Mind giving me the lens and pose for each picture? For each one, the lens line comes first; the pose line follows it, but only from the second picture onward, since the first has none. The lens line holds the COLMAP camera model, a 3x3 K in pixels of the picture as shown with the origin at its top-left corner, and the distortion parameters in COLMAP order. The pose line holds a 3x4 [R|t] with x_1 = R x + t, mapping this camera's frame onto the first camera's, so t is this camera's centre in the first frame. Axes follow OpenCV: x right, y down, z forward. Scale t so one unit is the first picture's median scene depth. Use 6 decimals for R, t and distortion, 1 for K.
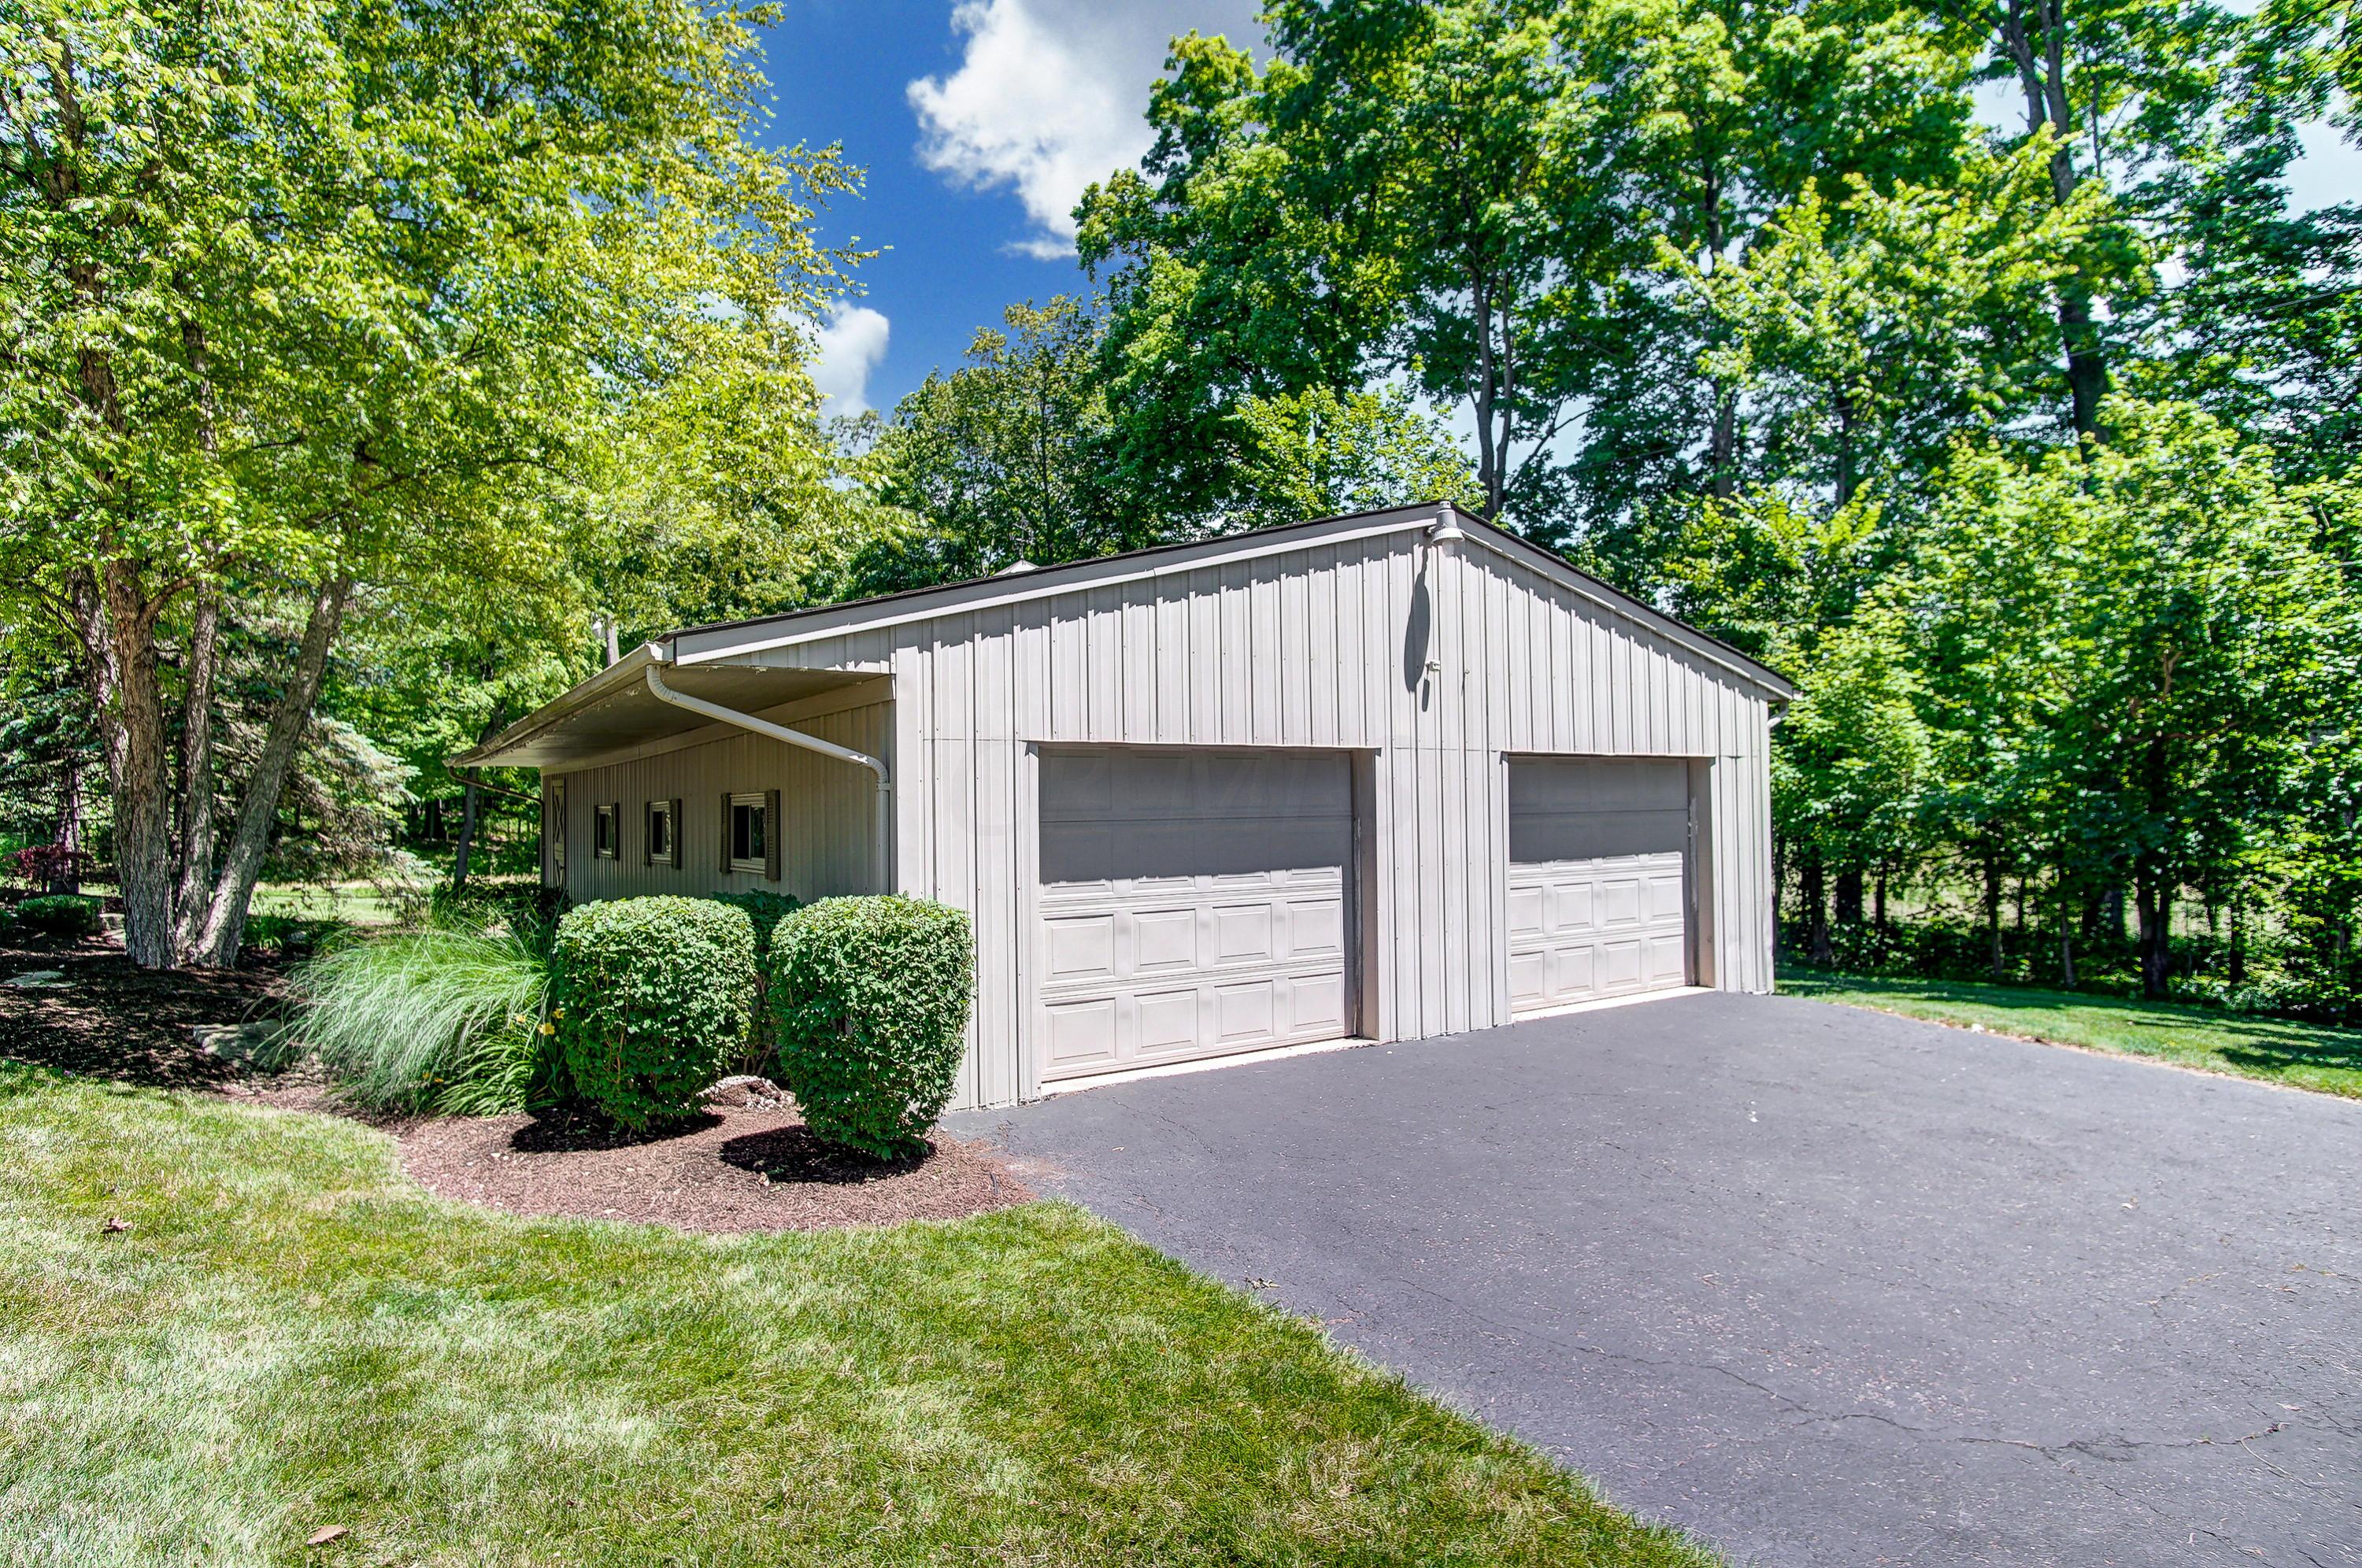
lens RADIAL K [[1271.2, 0, 1168.1], [0, 1271.2, 783.4], [0, 0, 1]] dist [-0.025008, 0.002694]
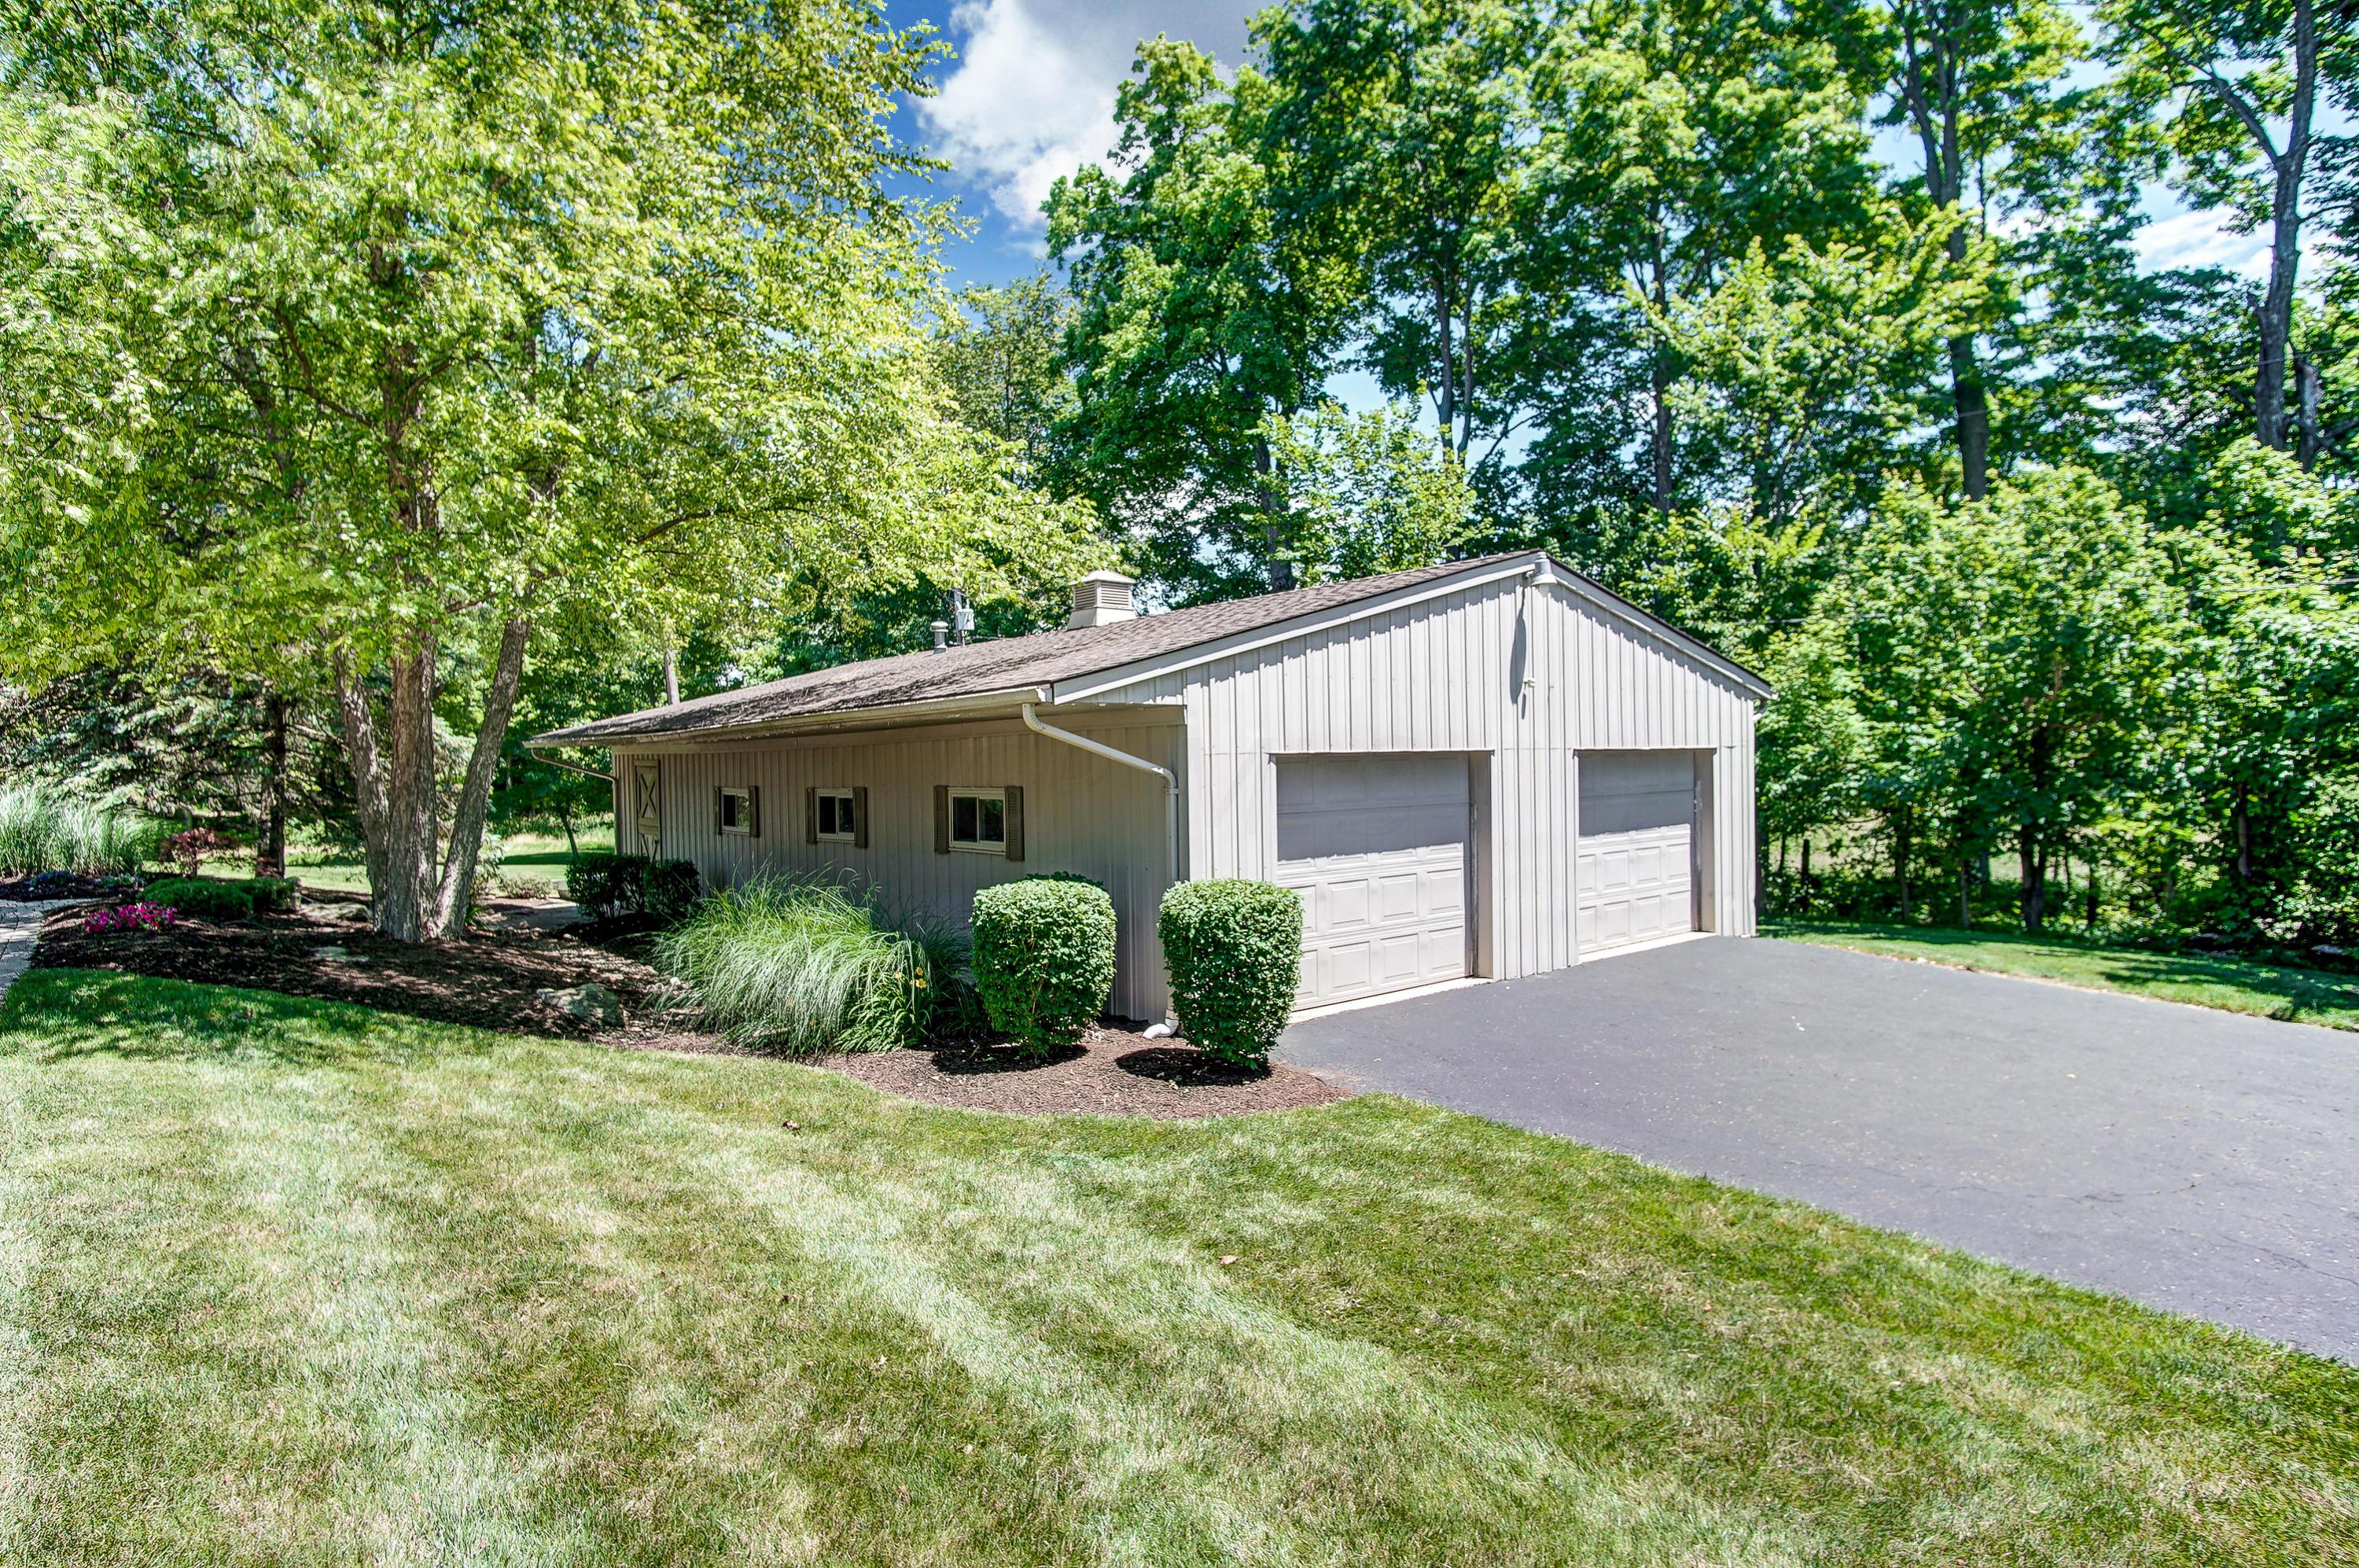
lens RADIAL K [[1269.8, 0, 1166.6], [0, 1269.8, 783.4], [0, 0, 1]] dist [-0.025008, 0.002694]
pose [[0.995357, -0.006972, 0.095997, -0.181565], [0.003393, 0.999295, 0.037389, -0.027542], [-0.096190, -0.036890, 0.994679, -0.147428]]
